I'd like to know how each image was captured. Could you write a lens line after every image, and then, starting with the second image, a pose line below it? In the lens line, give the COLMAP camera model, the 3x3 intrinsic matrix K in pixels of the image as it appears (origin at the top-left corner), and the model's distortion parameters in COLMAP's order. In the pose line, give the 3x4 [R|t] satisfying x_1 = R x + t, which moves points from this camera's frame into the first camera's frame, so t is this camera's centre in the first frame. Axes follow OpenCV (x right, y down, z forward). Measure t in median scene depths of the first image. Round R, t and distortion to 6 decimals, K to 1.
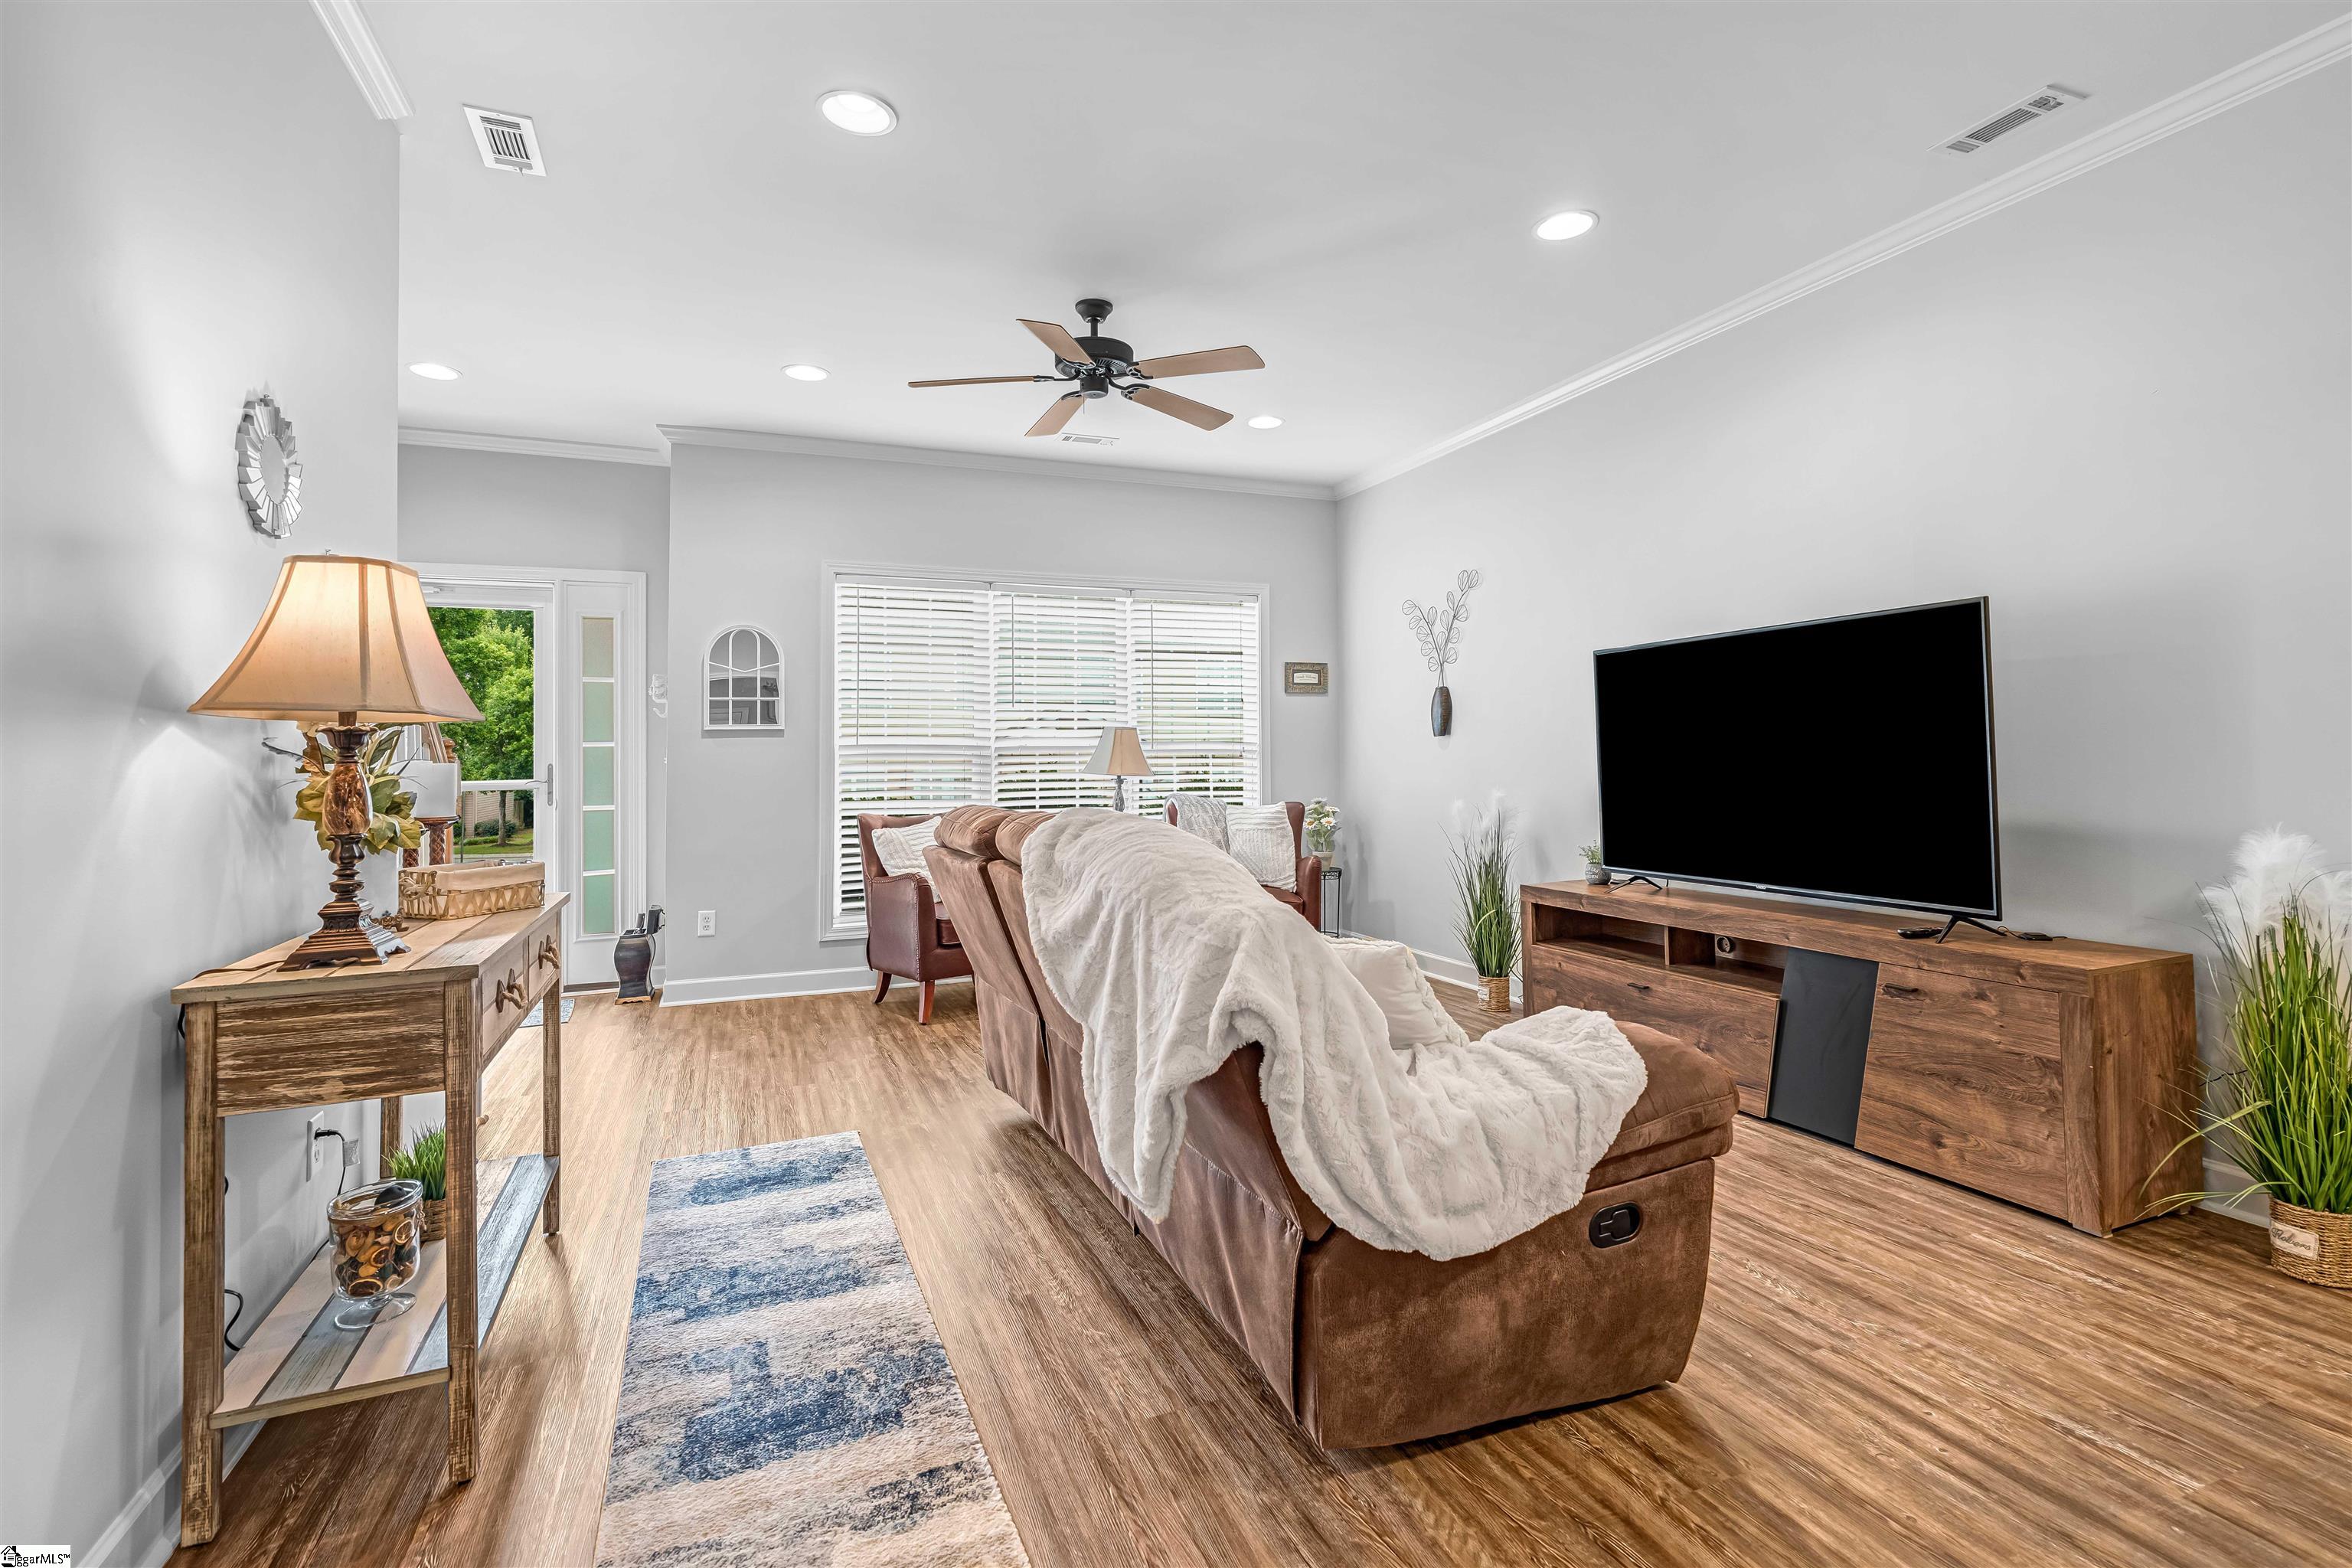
lens RADIAL K [[1078.3, 0, 1182.2], [0, 1078.3, 751.8], [0, 0, 1]] dist [-0.002006, 0.001394]
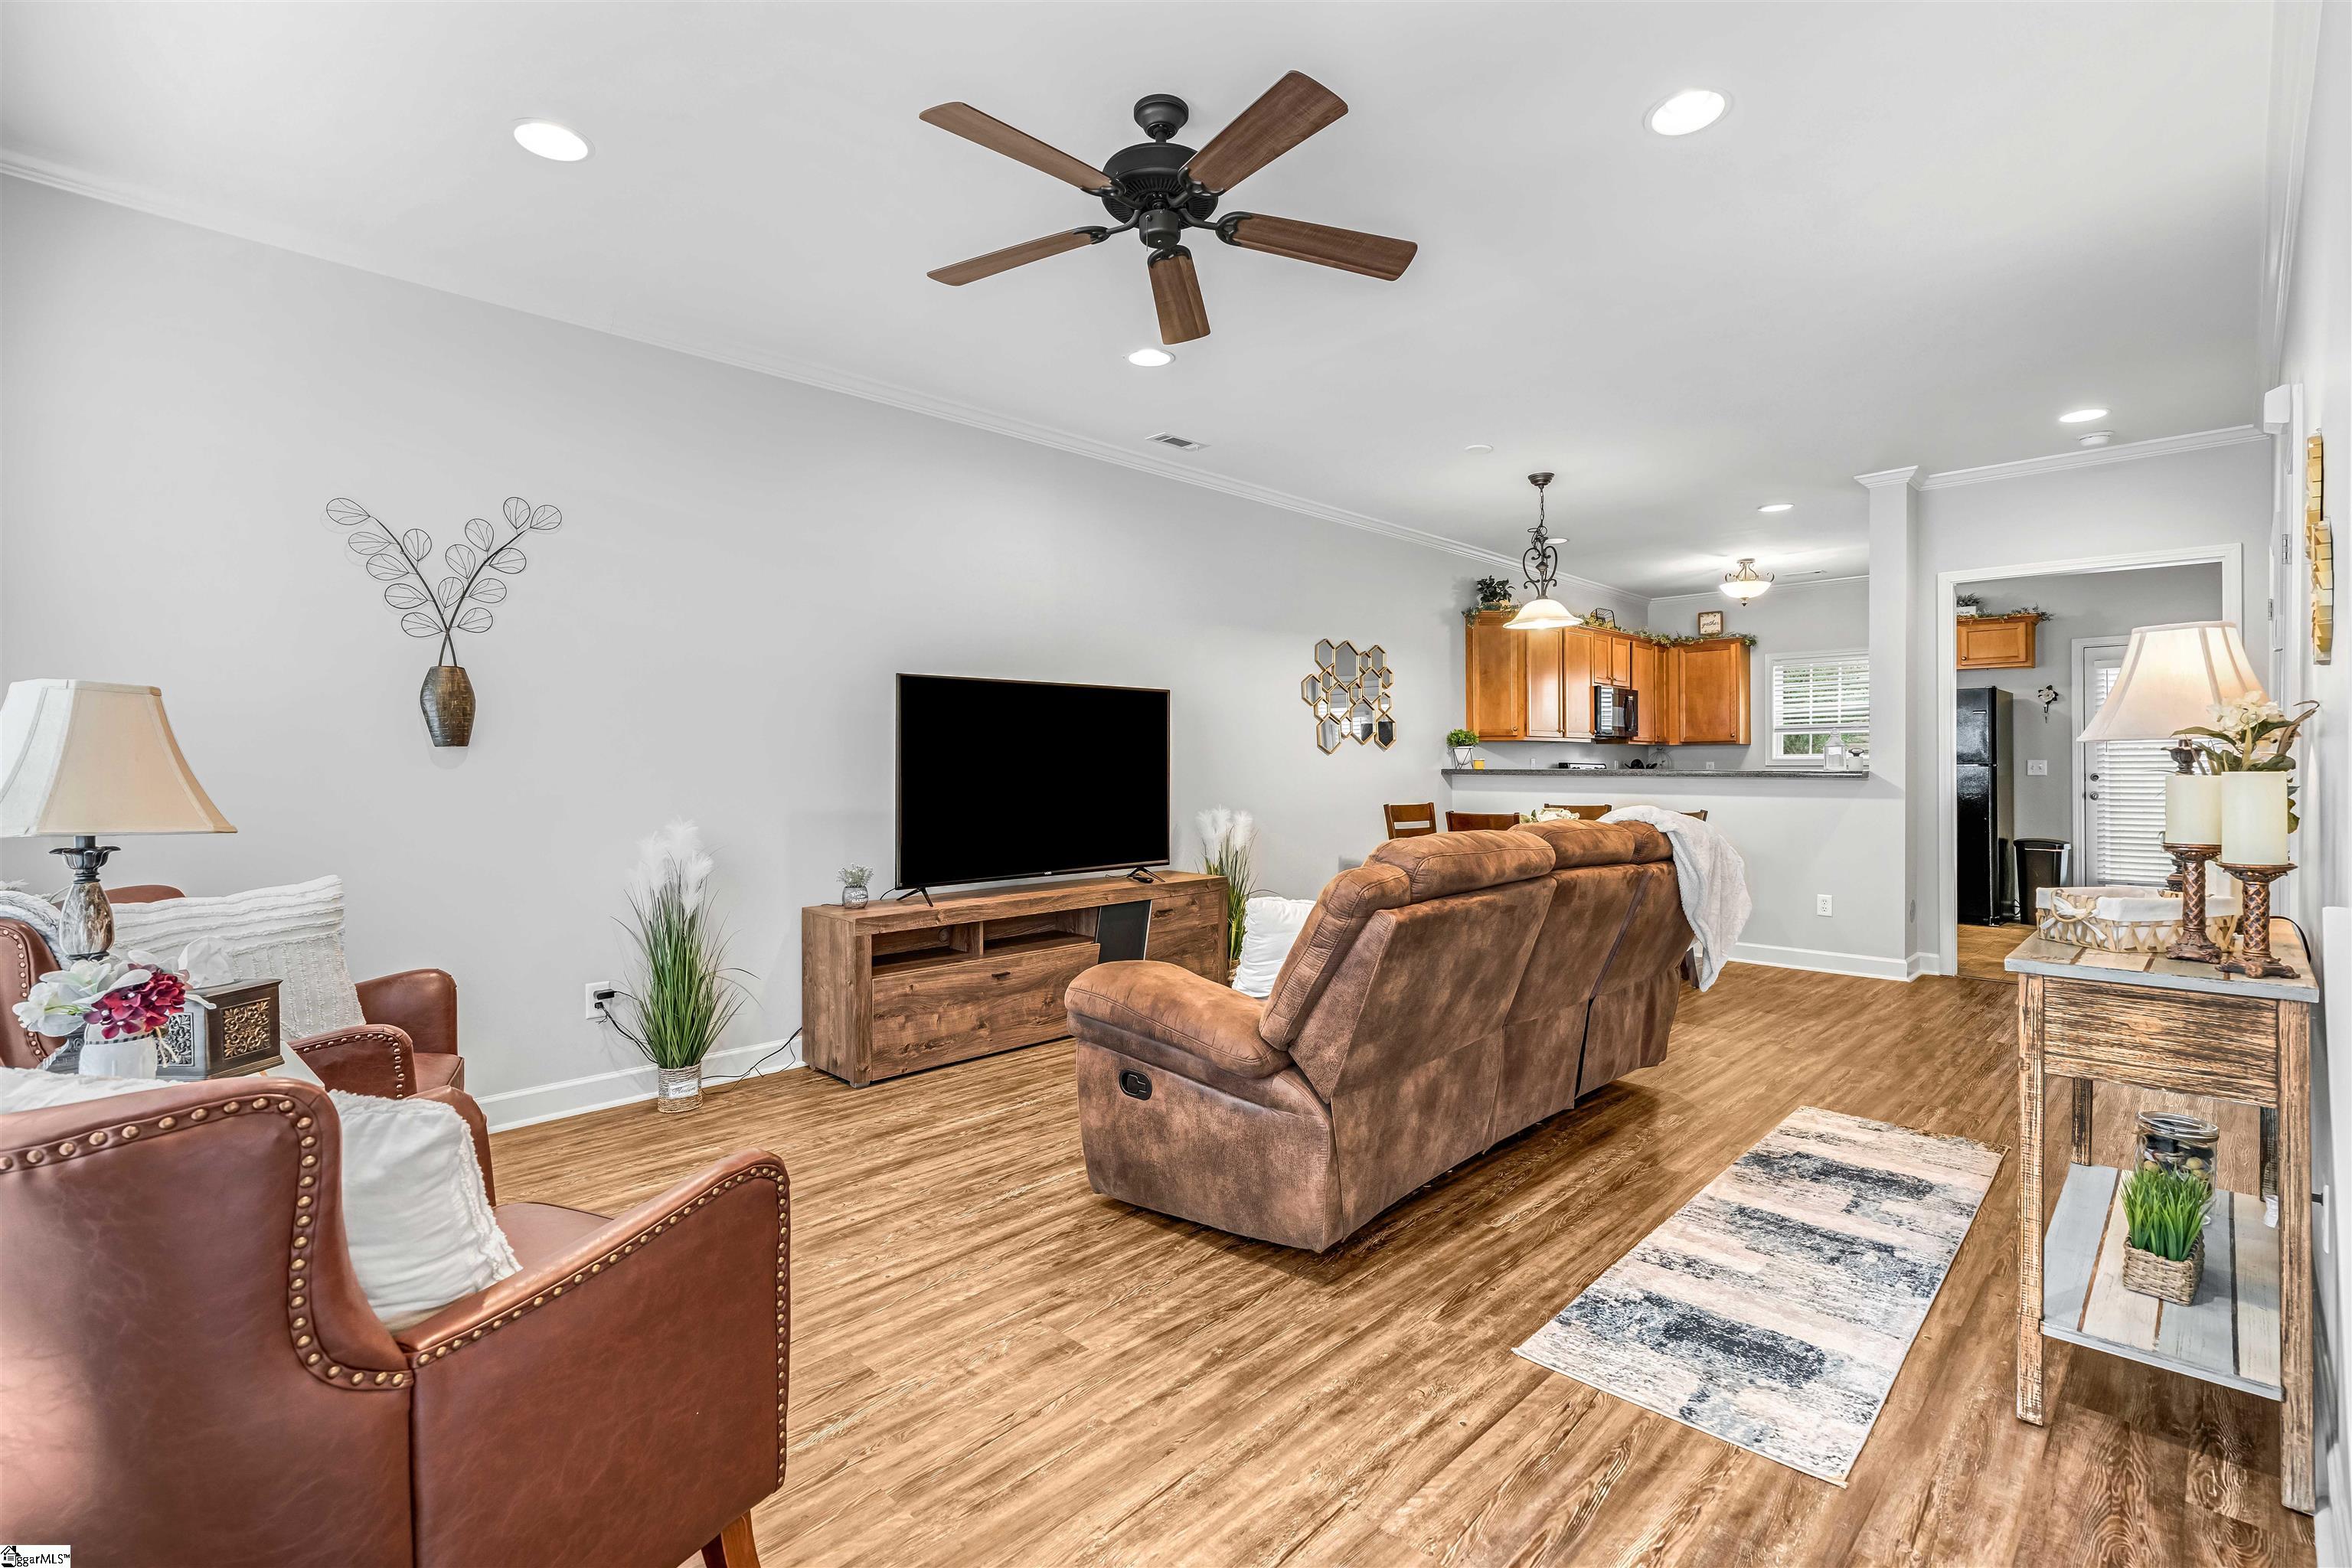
lens RADIAL K [[1078.3, 0, 1182.2], [0, 1078.3, 751.8], [0, 0, 1]] dist [-0.002006, 0.001394]
pose [[-0.389283, 0.026255, 0.920744, -1.014178], [0.001273, 0.999608, -0.027965, 0.013320], [-0.921117, -0.009715, -0.389164, 1.762529]]
